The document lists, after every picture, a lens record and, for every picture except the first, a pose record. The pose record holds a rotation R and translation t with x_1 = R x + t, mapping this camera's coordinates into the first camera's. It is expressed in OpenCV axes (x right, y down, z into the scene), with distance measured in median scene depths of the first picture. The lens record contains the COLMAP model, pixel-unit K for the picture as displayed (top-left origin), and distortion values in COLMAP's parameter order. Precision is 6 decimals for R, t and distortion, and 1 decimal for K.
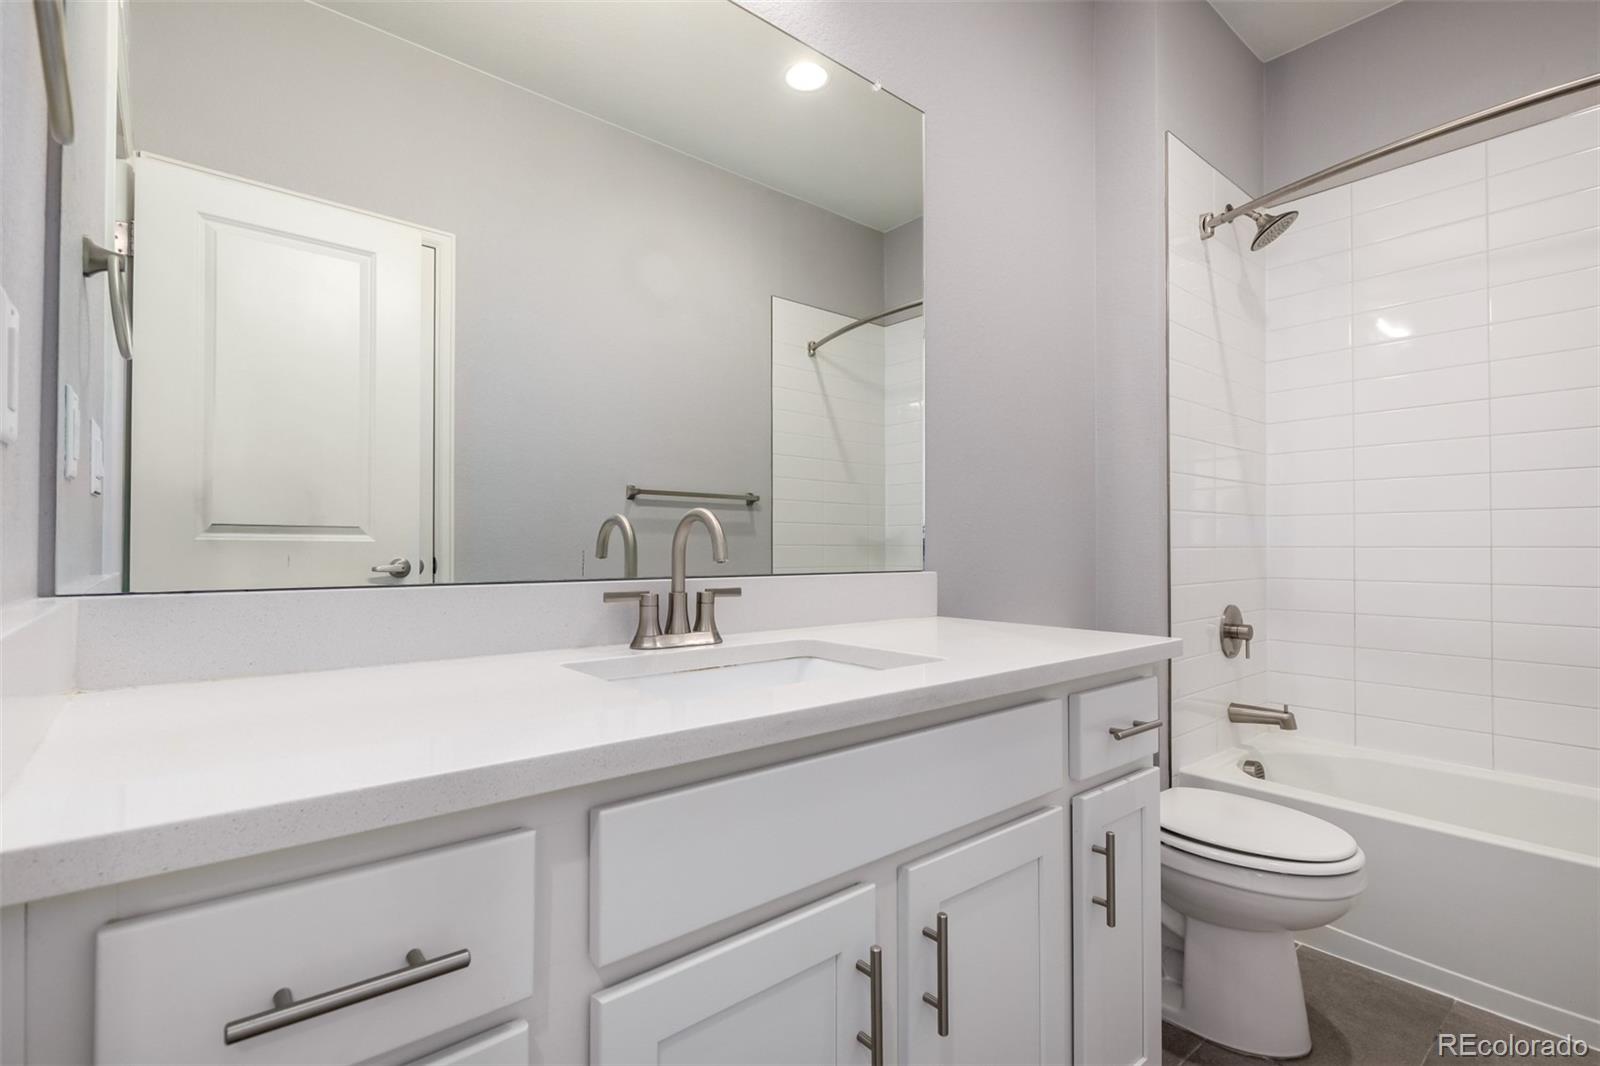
lens RADIAL K [[737.8, 0, 800.0], [0, 737.8, 533.4], [0, 0, 1]] dist [0.005217, -0.003467]
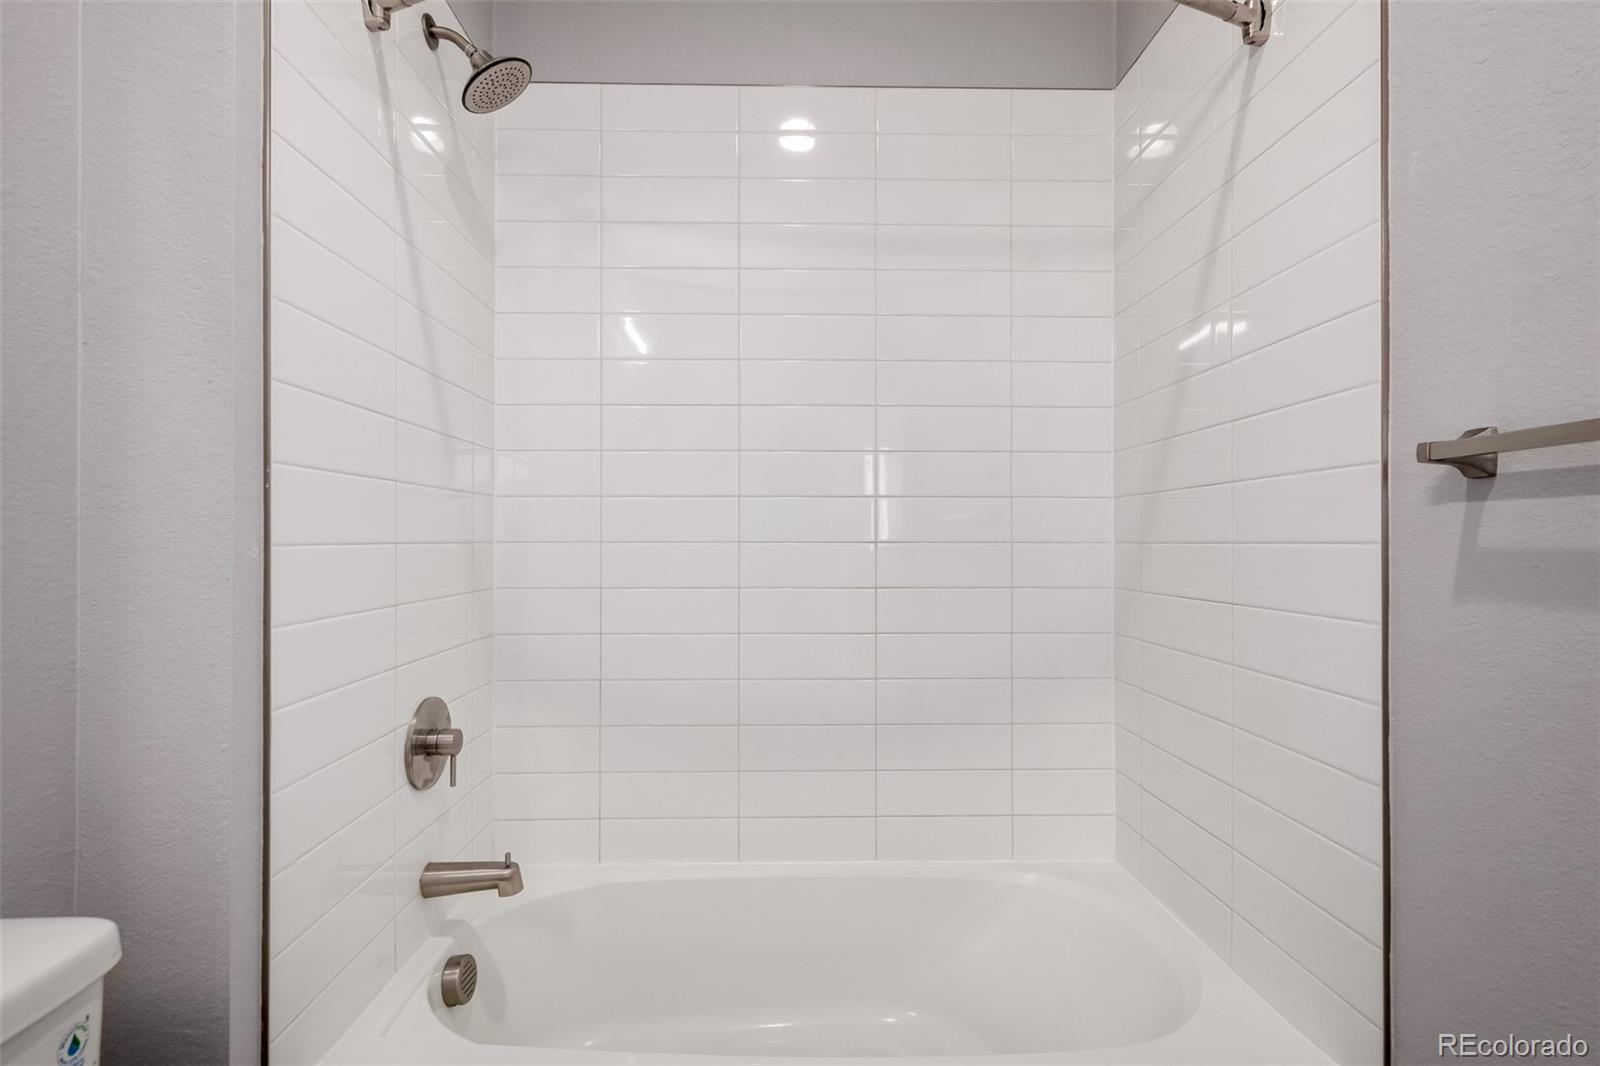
lens RADIAL K [[737.8, 0, 787.5], [0, 737.8, 537.7], [0, 0, 1]] dist [0.005217, -0.003467]
pose [[0.628681, 0.002485, 0.777659, 0.310025], [-0.009890, 0.999940, 0.004799, -0.037270], [-0.777600, -0.010708, 0.628668, 0.414247]]
